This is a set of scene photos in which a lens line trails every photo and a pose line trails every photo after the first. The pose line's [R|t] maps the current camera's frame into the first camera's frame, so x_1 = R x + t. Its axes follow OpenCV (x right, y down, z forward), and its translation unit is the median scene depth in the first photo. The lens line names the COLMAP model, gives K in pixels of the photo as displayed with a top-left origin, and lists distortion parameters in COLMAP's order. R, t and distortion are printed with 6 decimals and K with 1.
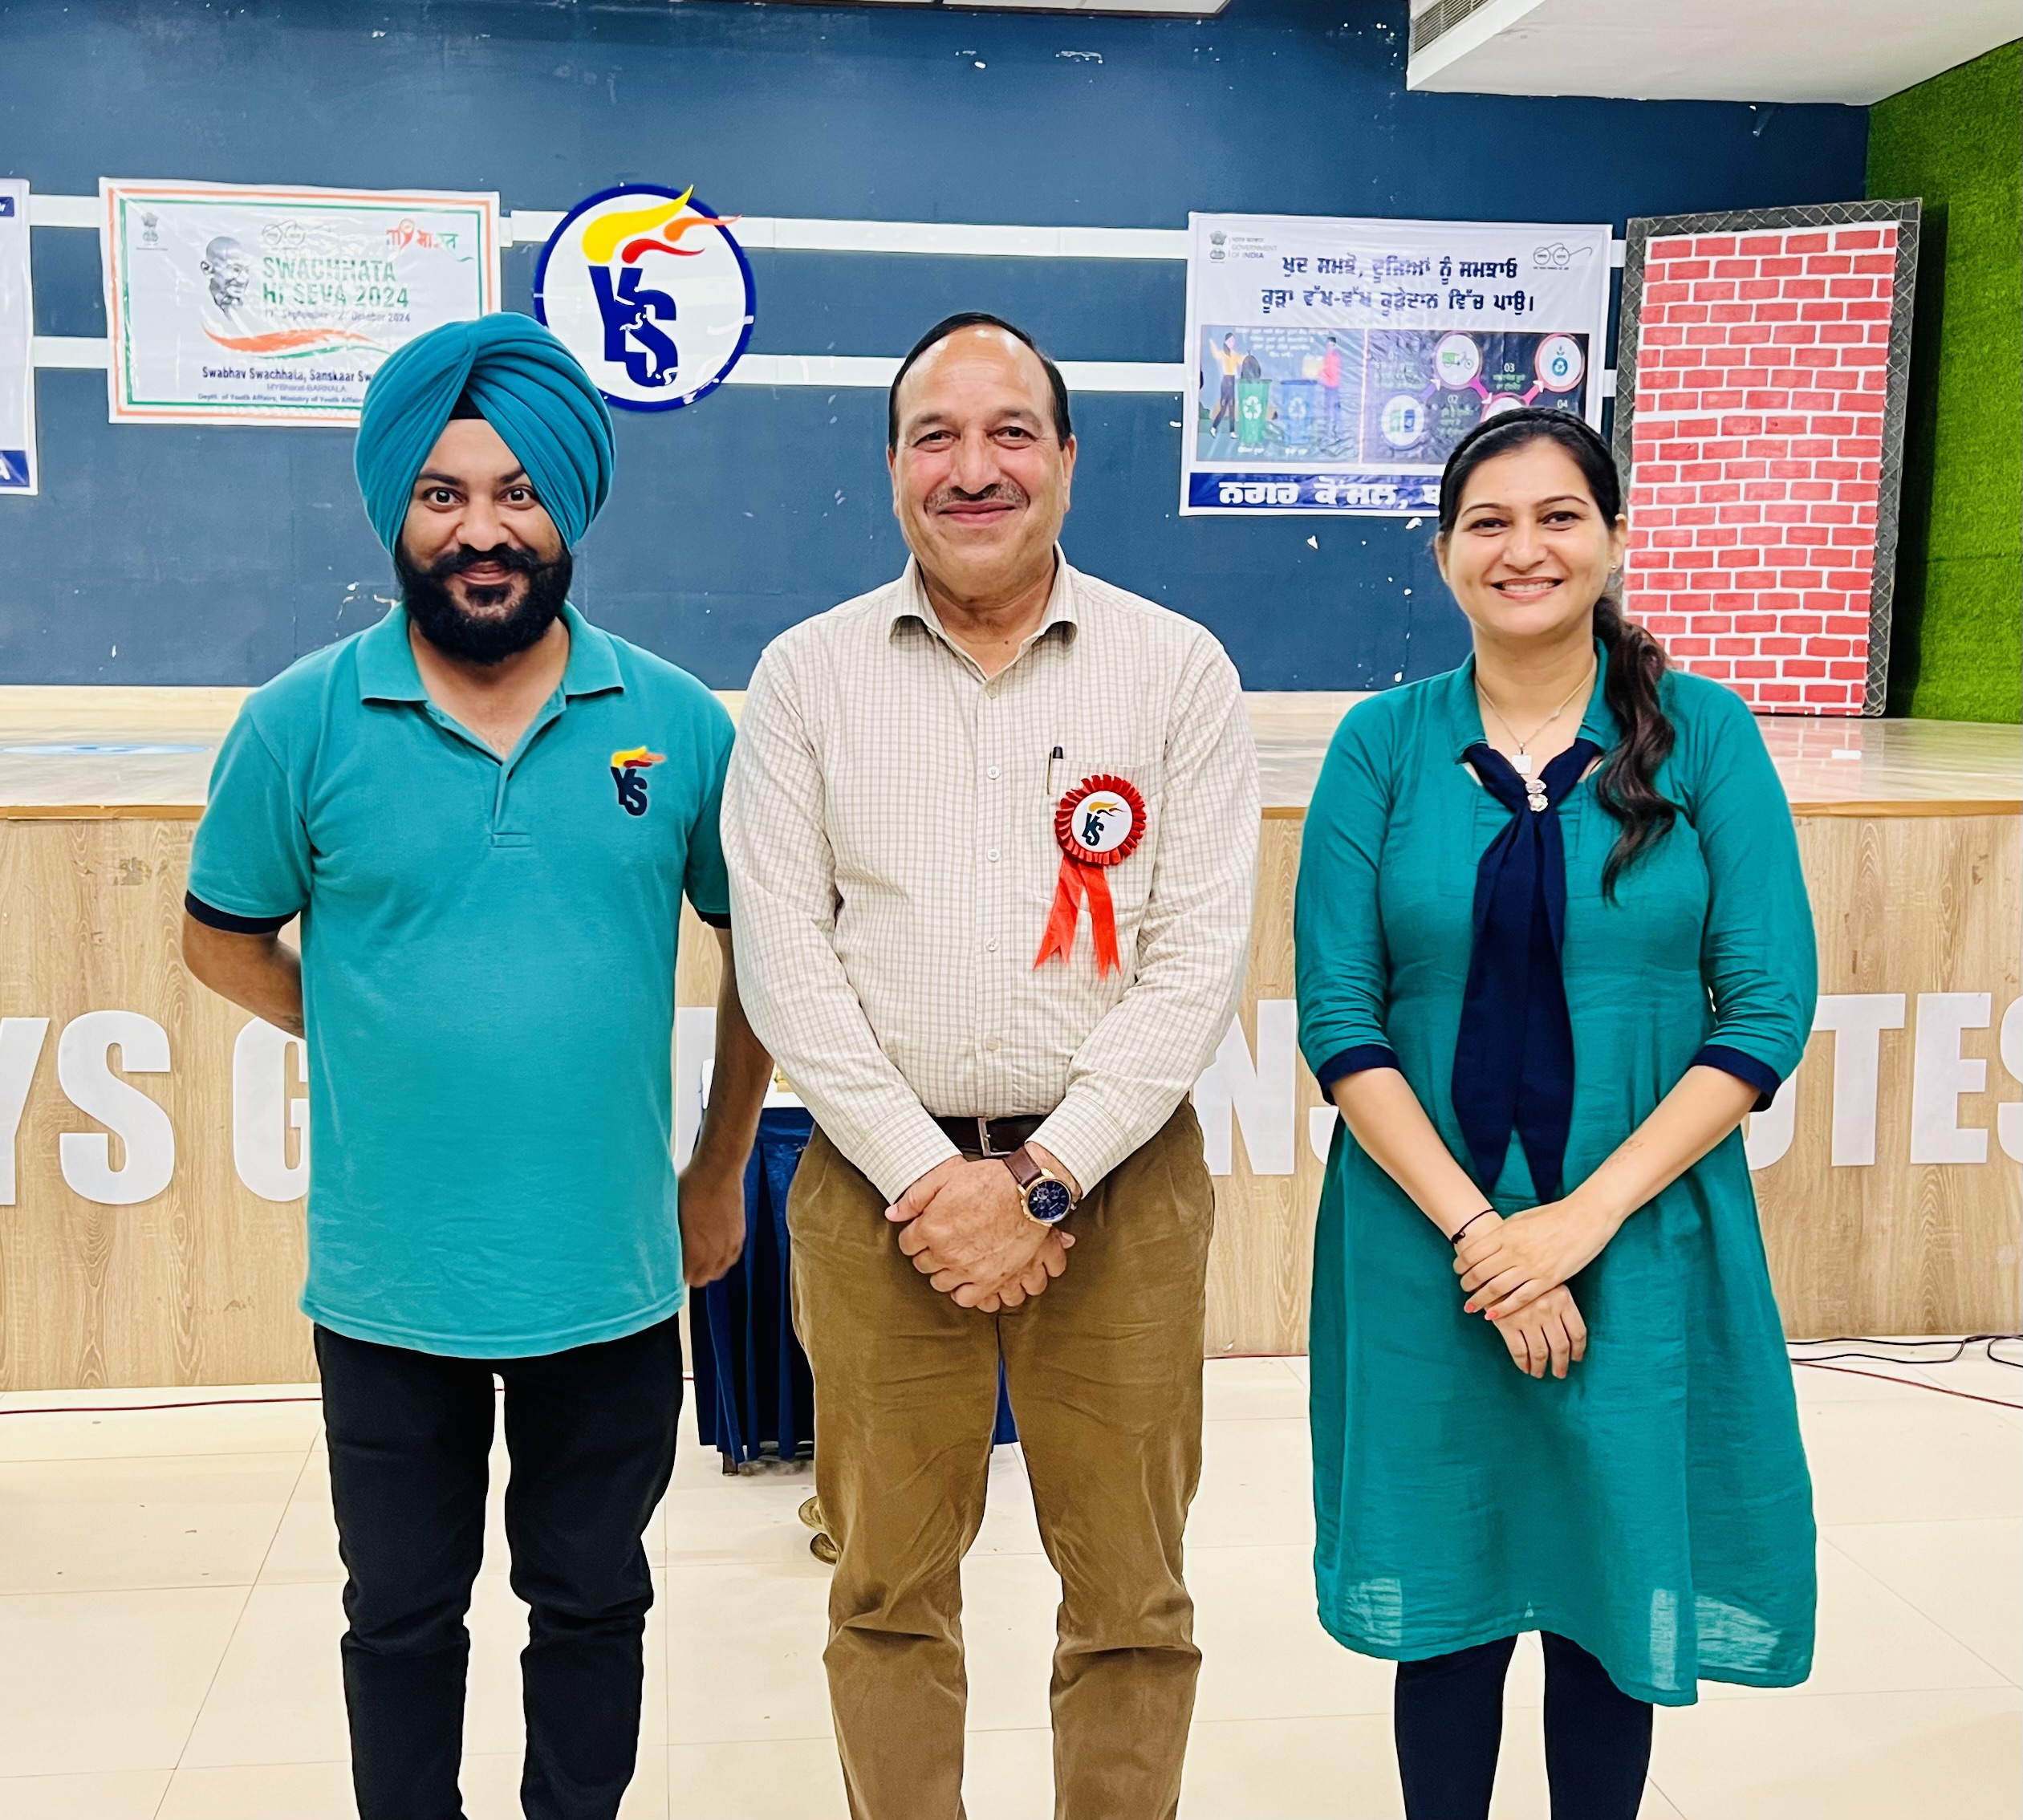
lens RADIAL K [[2426.3, 0, 966.0], [0, 2426.3, 945.2], [0, 0, 1]] dist [0.125468, -0.268227]
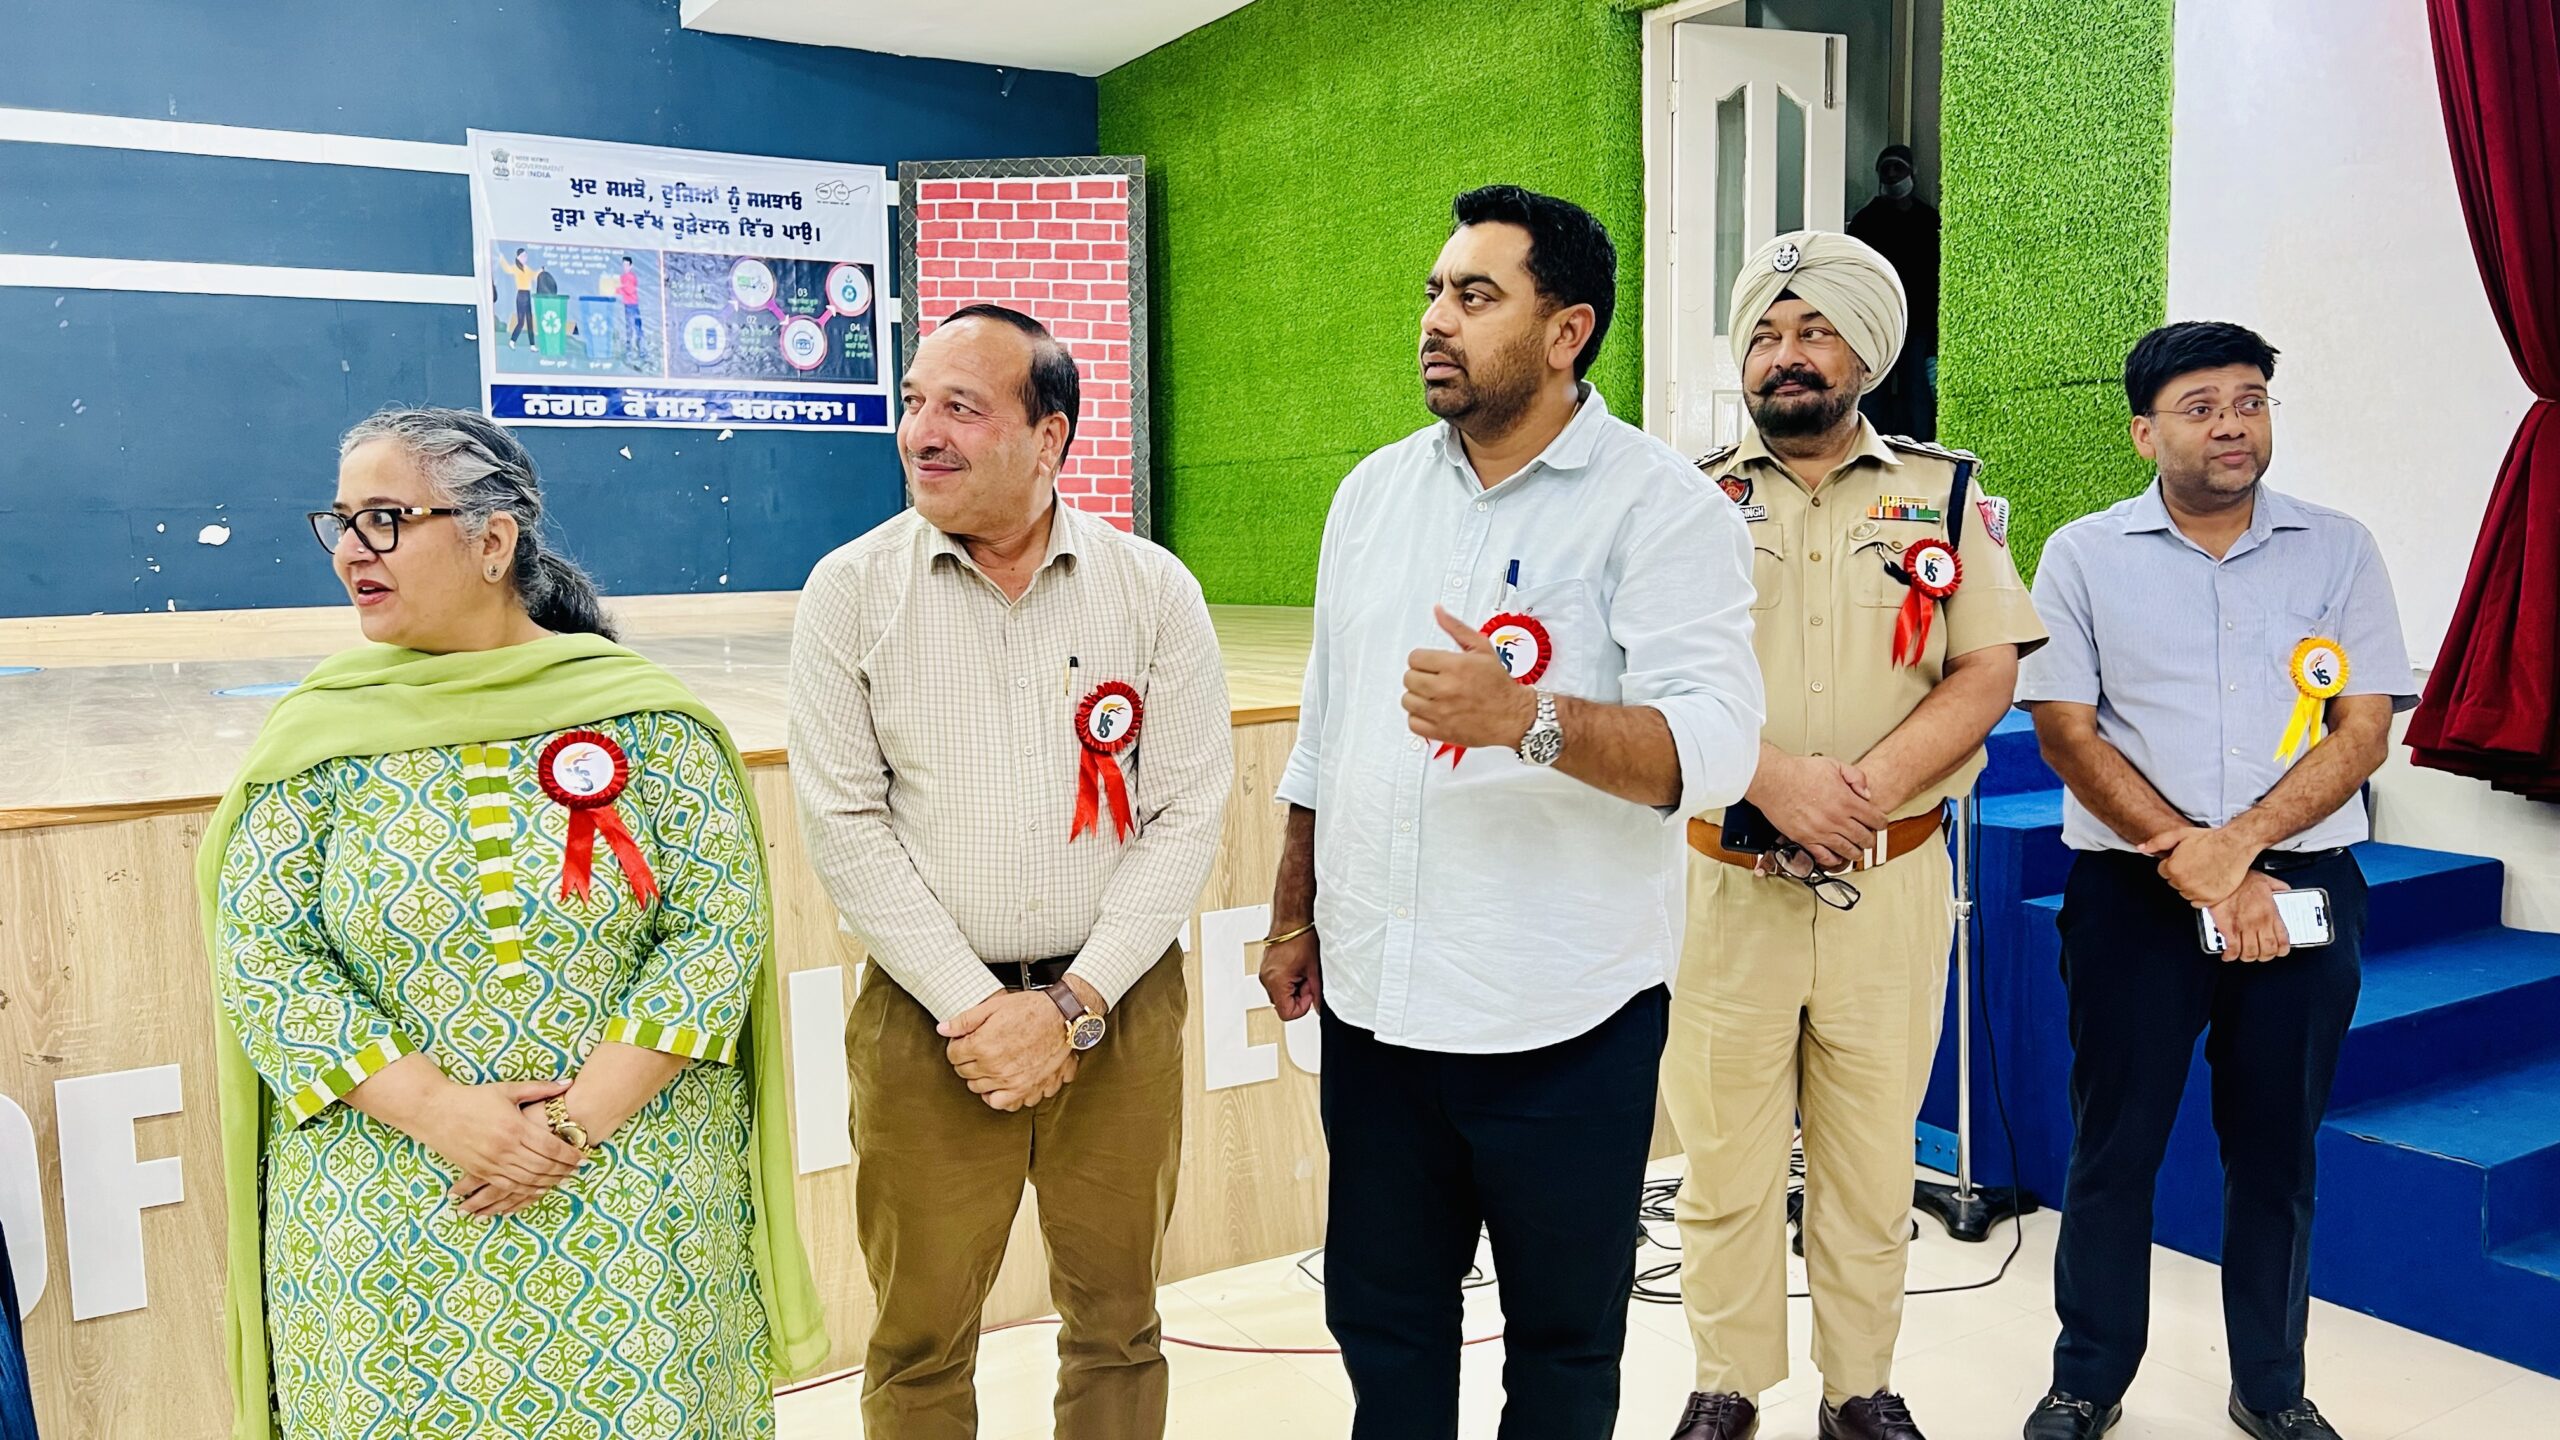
lens RADIAL K [[1982.9, 0, 1287.2], [0, 1982.9, 753.0], [0, 0, 1]] dist [0.039250, -0.067002]
pose [[0.911157, -0.069605, 0.406139, 0.047610], [0.076348, 0.997081, -0.000402, -0.016862], [-0.404926, 0.031374, 0.913811, 0.122052]]
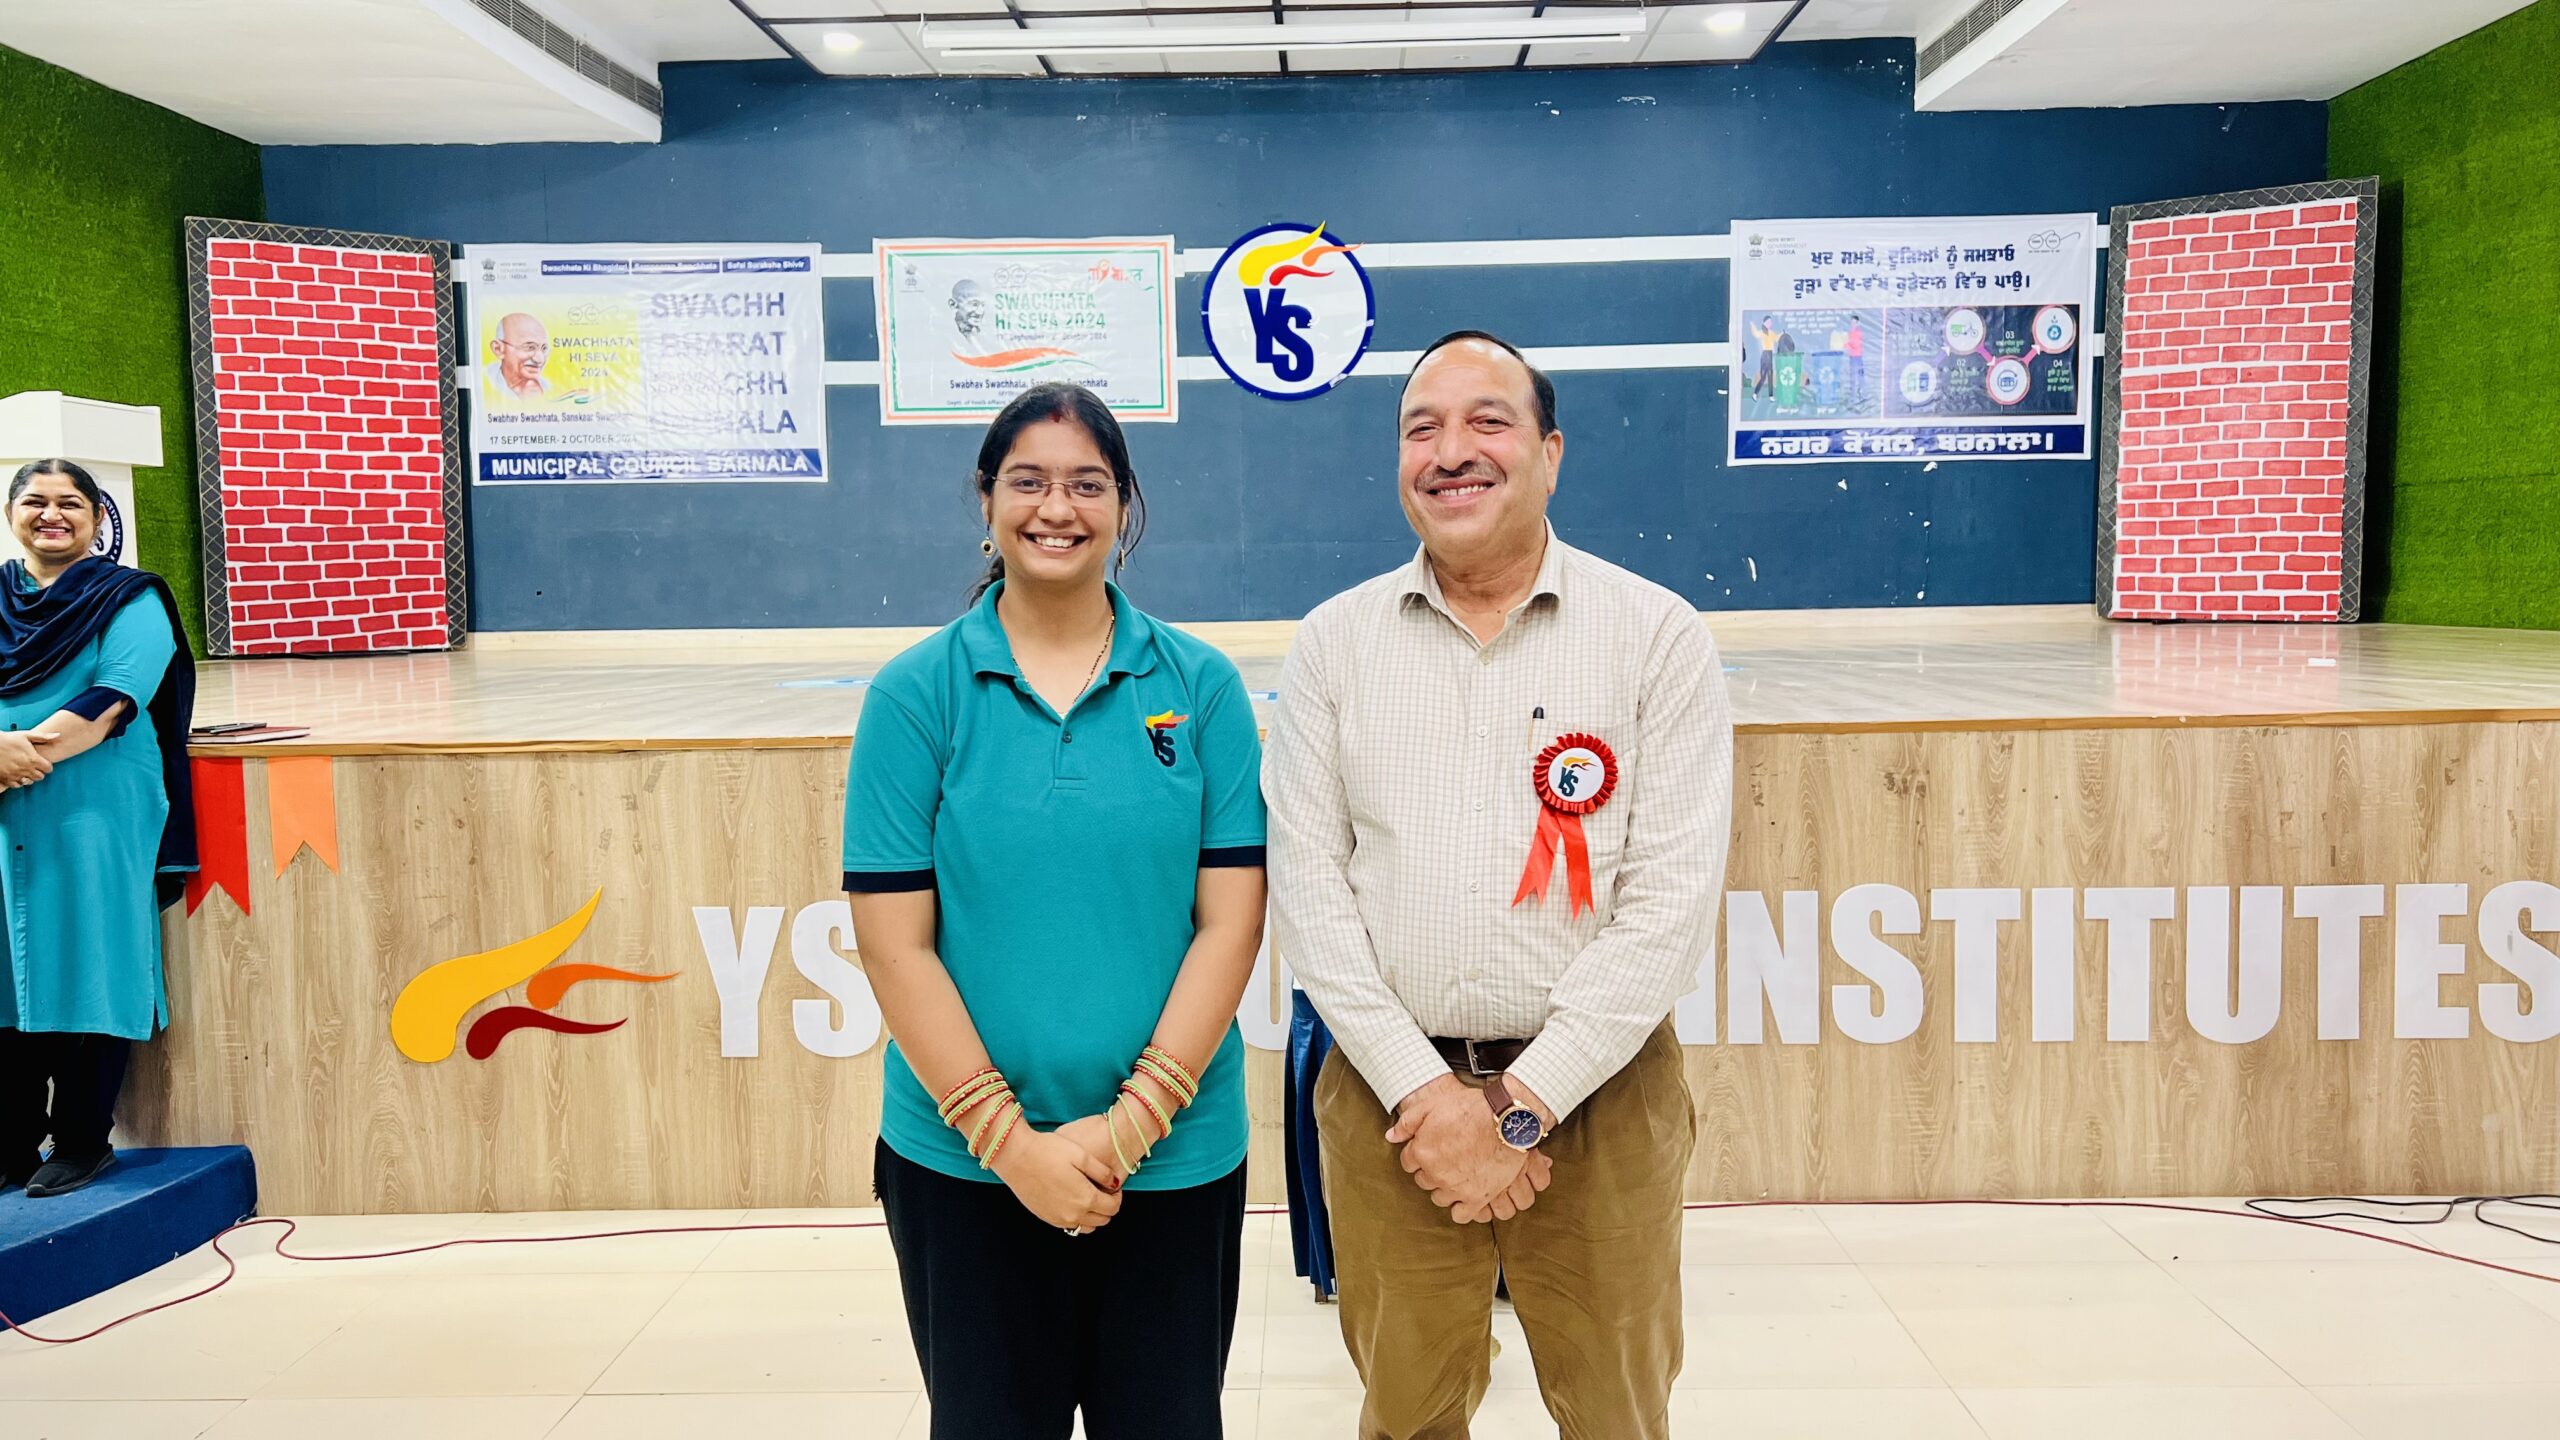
lens RADIAL K [[1946.2, 0, 1280.0], [0, 1946.2, 720.0], [0, 0, 1]] dist [0.028379, -0.006341]
pose [[0.989026, -0.012938, -0.147173, 0.009251], [0.005888, 0.998819, -0.048236, -0.005908], [0.147623, 0.046840, 0.987934, 0.021348]]
